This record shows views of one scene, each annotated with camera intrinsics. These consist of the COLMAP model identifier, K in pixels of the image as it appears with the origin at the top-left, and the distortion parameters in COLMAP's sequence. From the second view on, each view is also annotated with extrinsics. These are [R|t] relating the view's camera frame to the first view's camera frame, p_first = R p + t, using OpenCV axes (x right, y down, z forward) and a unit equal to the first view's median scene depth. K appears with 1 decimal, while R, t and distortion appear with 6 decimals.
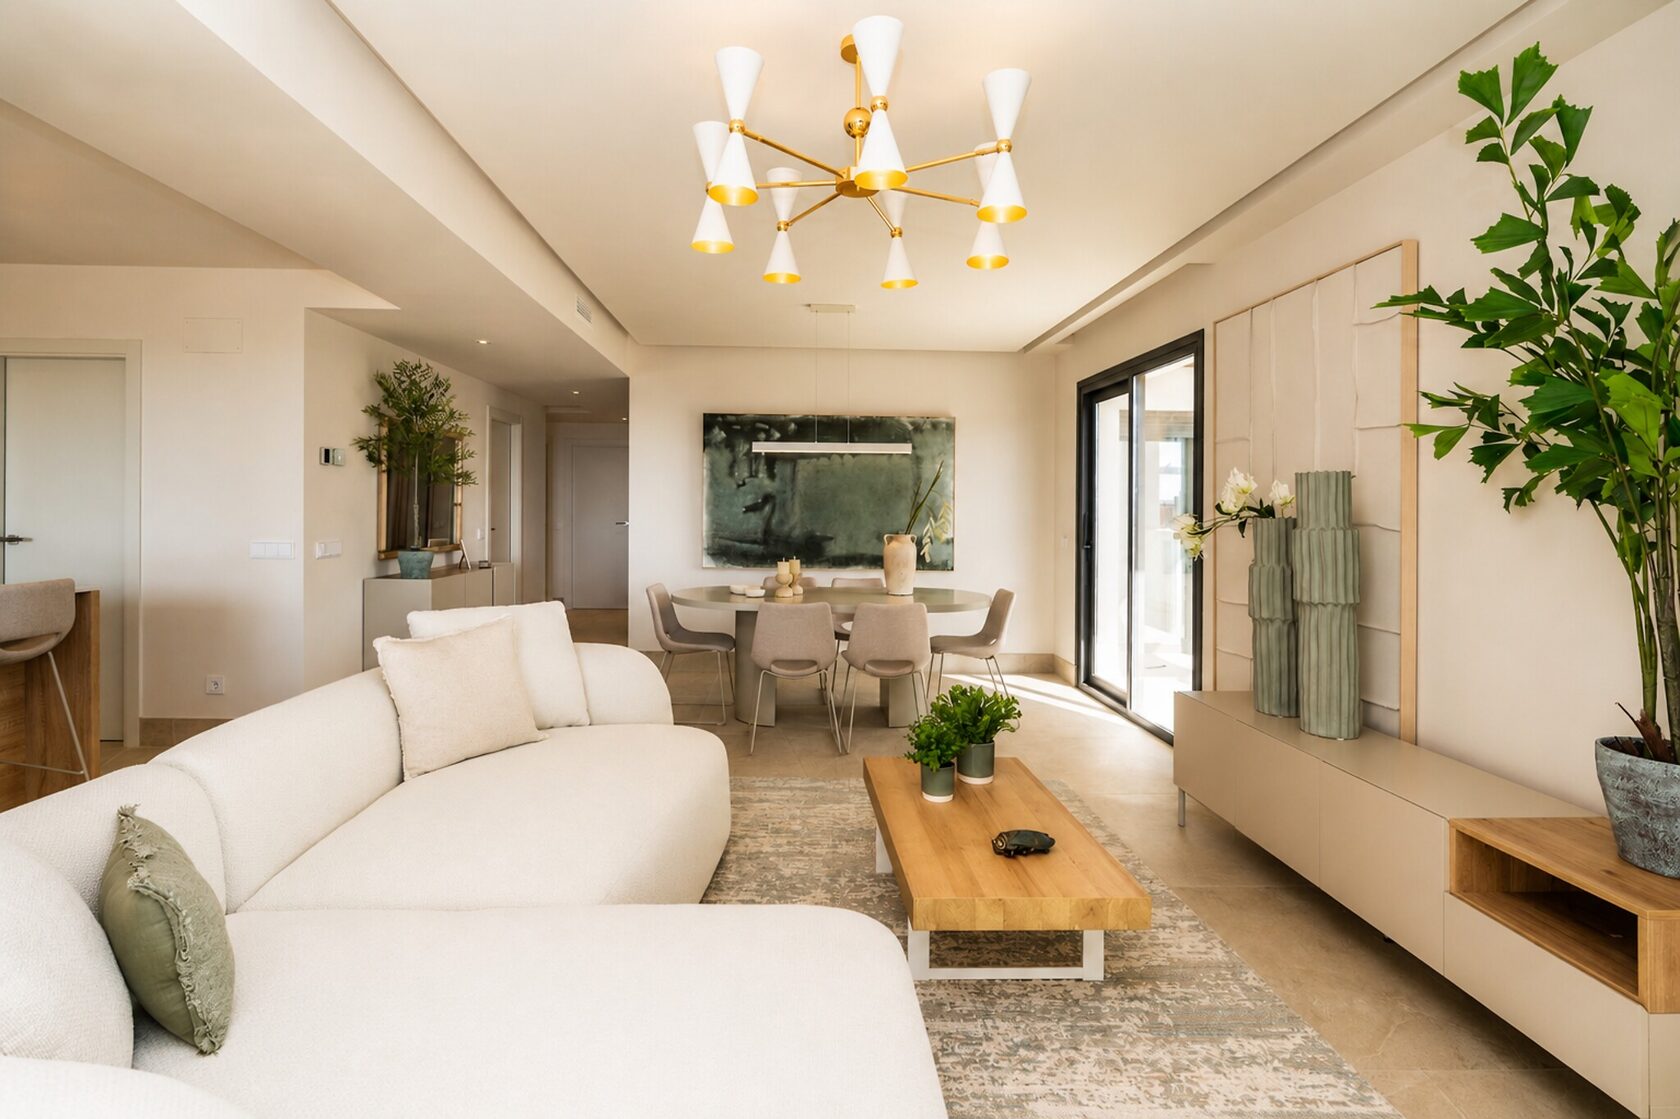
lens RADIAL K [[838.5, 0, 834.0], [0, 838.5, 517.3], [0, 0, 1]] dist [-0.006392, -0.000236]
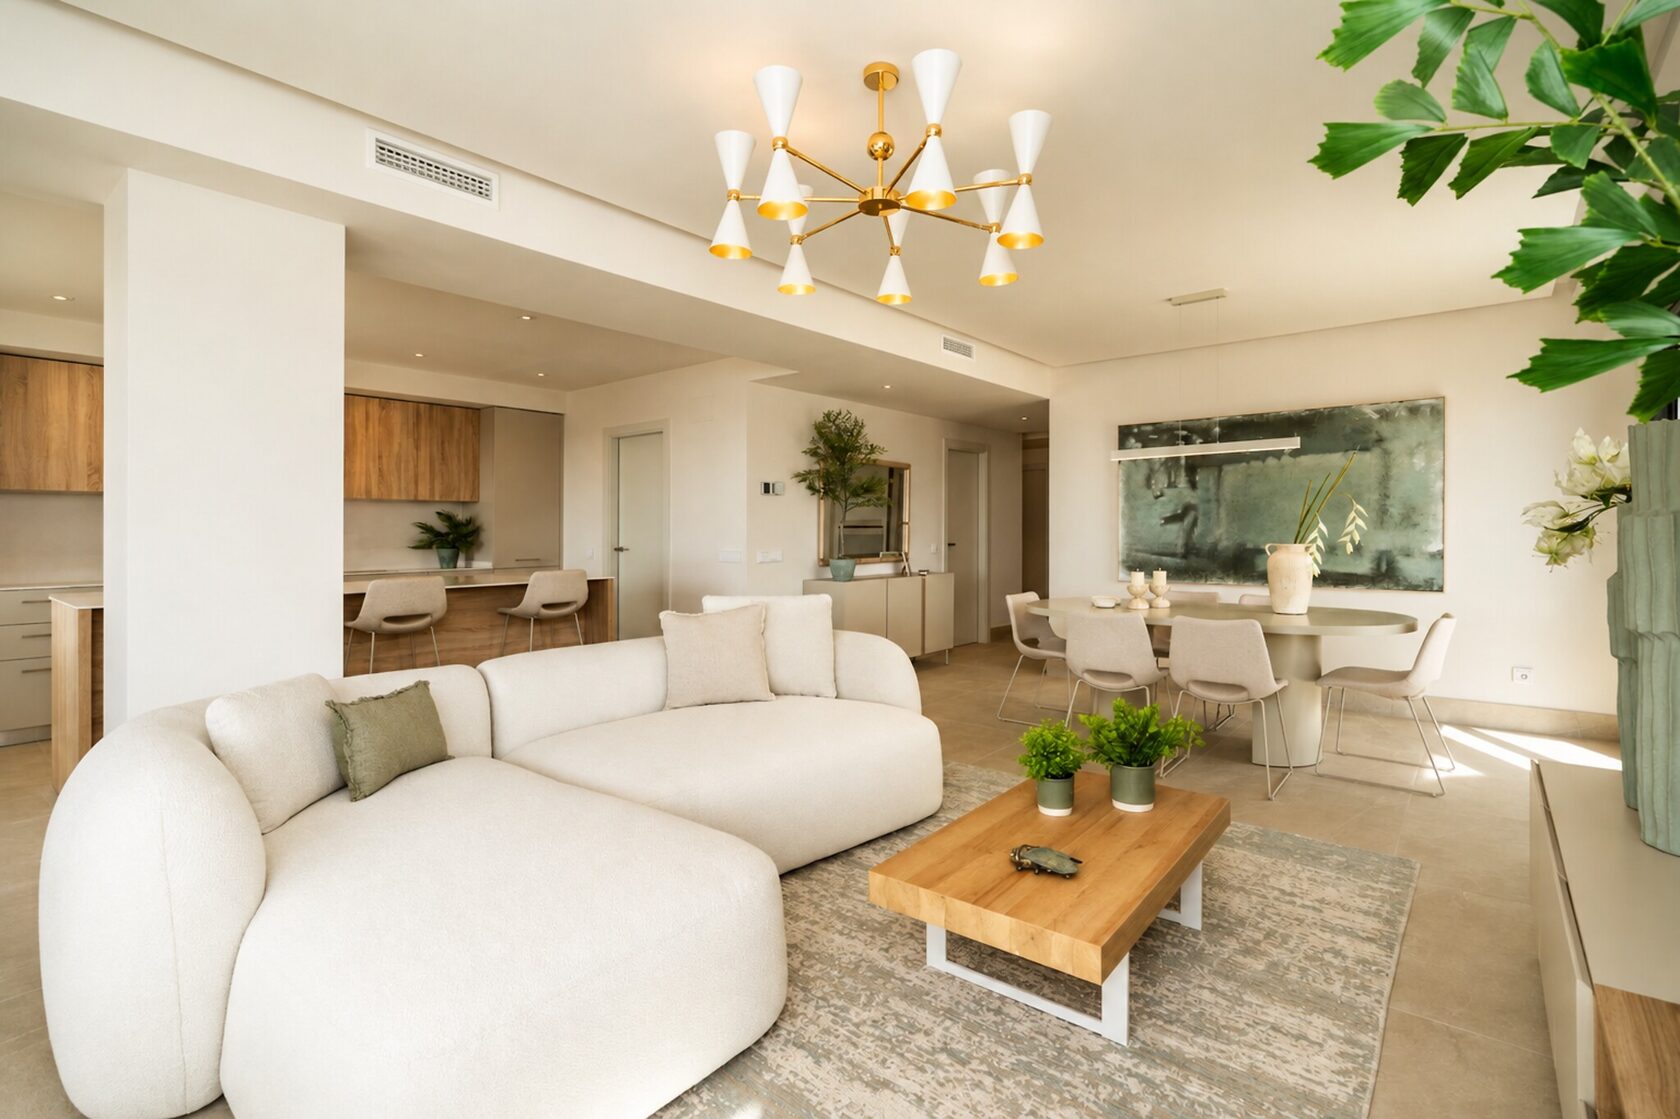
lens RADIAL K [[802.8, 0, 840.6], [0, 802.8, 539.5], [0, 0, 1]] dist [0.001374, 0.000589]
pose [[0.749913, -0.012133, -0.661425, 0.274557], [0.011069, 0.999922, -0.005792, 0.015557], [0.661444, -0.002978, 0.749989, 0.081070]]
